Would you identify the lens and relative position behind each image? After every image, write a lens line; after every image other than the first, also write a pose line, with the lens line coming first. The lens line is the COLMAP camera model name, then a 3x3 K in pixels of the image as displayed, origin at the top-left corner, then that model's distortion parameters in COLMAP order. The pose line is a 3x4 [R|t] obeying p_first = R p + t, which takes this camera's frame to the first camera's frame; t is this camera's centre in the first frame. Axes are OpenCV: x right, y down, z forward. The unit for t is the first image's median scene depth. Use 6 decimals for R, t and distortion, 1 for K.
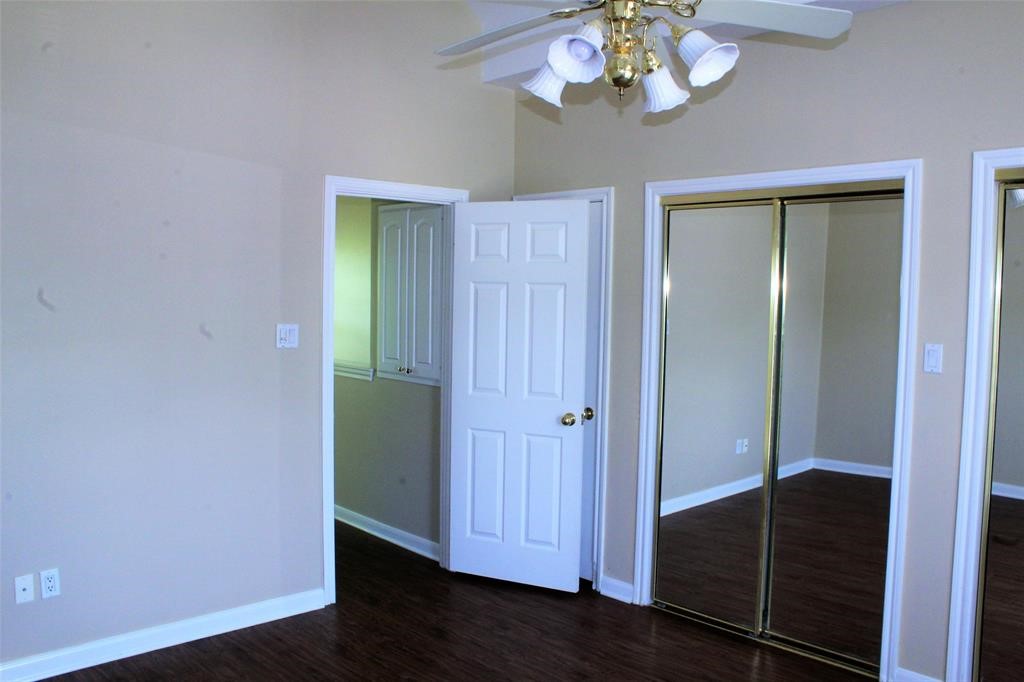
lens RADIAL K [[856.6, 0, 512.0], [0, 856.6, 341.0], [0, 0, 1]] dist [-0.148127, 0.107406]
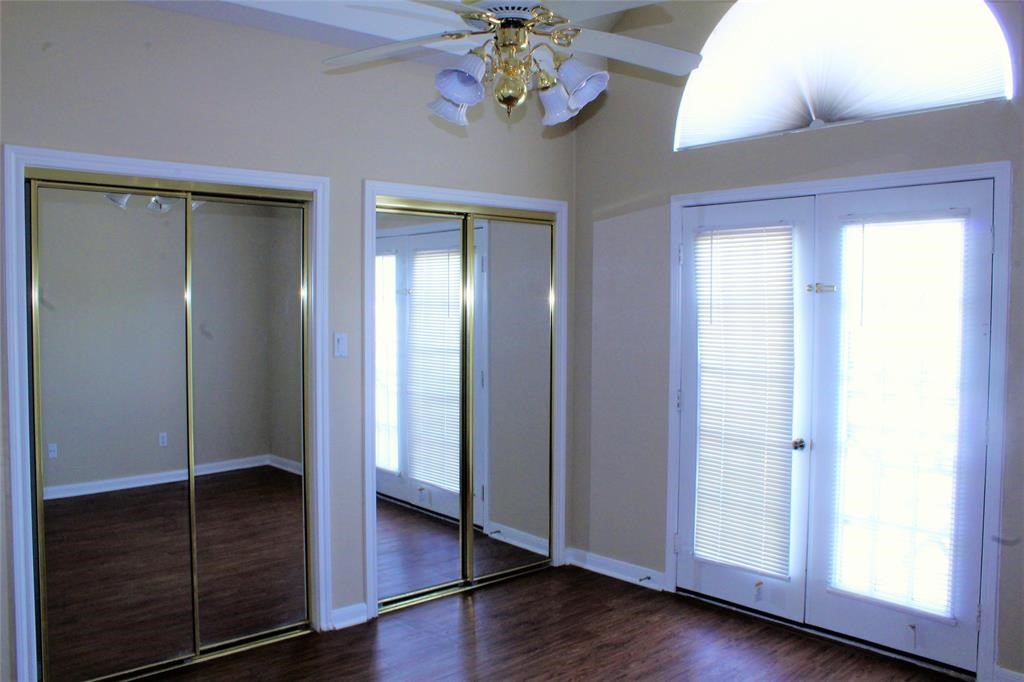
lens RADIAL K [[856.6, 0, 512.0], [0, 856.6, 341.0], [0, 0, 1]] dist [-0.148127, 0.107406]
pose [[0.032908, -0.060146, 0.997647, -0.628982], [0.054253, 0.996823, 0.058307, -0.038222], [-0.997985, 0.052206, 0.036067, 0.618123]]
